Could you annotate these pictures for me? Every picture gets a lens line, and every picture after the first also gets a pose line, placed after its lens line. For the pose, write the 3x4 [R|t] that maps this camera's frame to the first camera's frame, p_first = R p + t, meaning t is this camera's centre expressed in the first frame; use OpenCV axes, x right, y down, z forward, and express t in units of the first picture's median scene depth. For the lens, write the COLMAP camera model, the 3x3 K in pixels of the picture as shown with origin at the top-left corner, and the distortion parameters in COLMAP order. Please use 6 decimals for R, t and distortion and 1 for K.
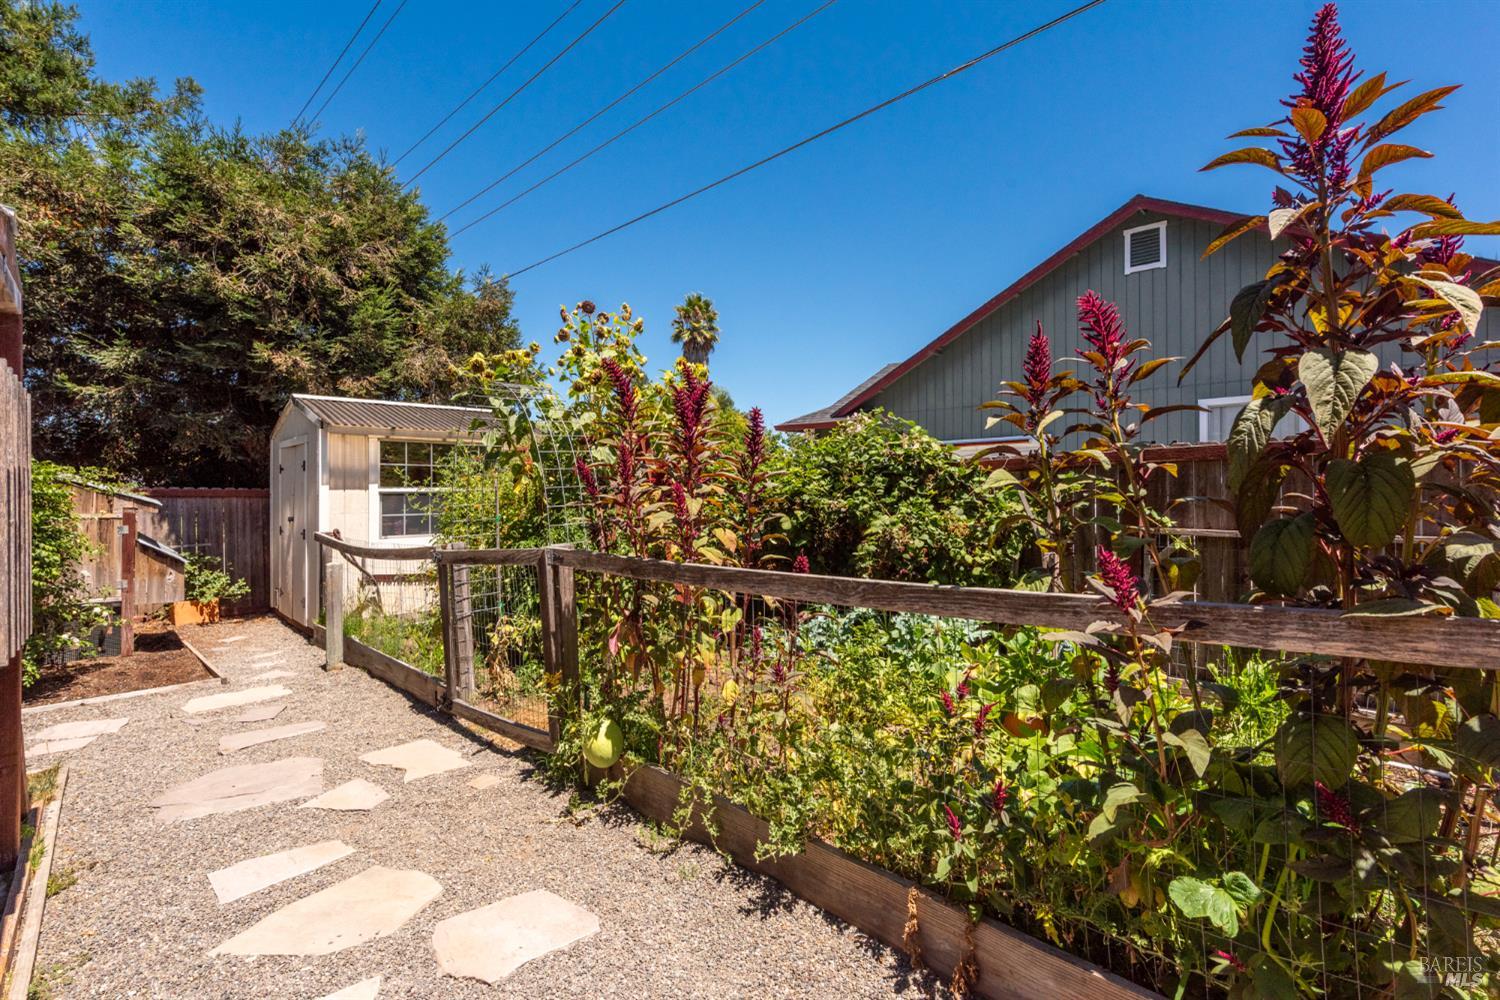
lens RADIAL K [[705.0, 0, 772.0], [0, 705.0, 487.8], [0, 0, 1]] dist [0.002073, -0.000248]
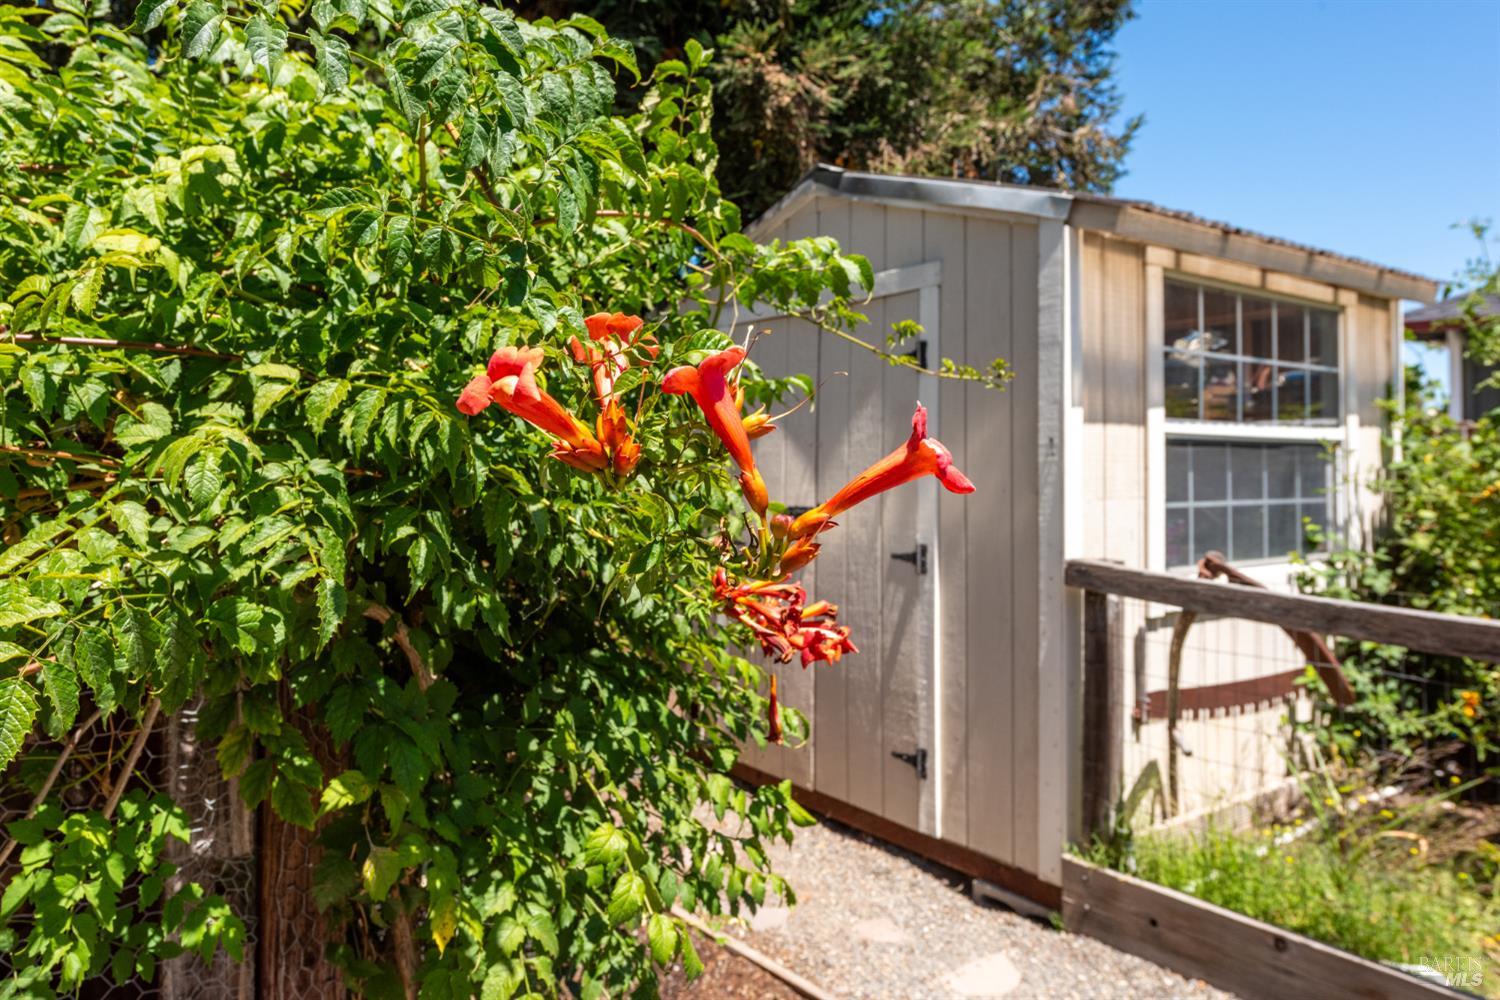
lens RADIAL K [[1023.5, 0, 744.6], [0, 1023.5, 442.9], [0, 0, 1]] dist [0.032525, -0.020627]
pose [[0.987026, 0.000522, -0.160559, -0.621823], [-0.003488, 0.999828, -0.018190, 0.017980], [0.160522, 0.018514, 0.986859, 0.468719]]
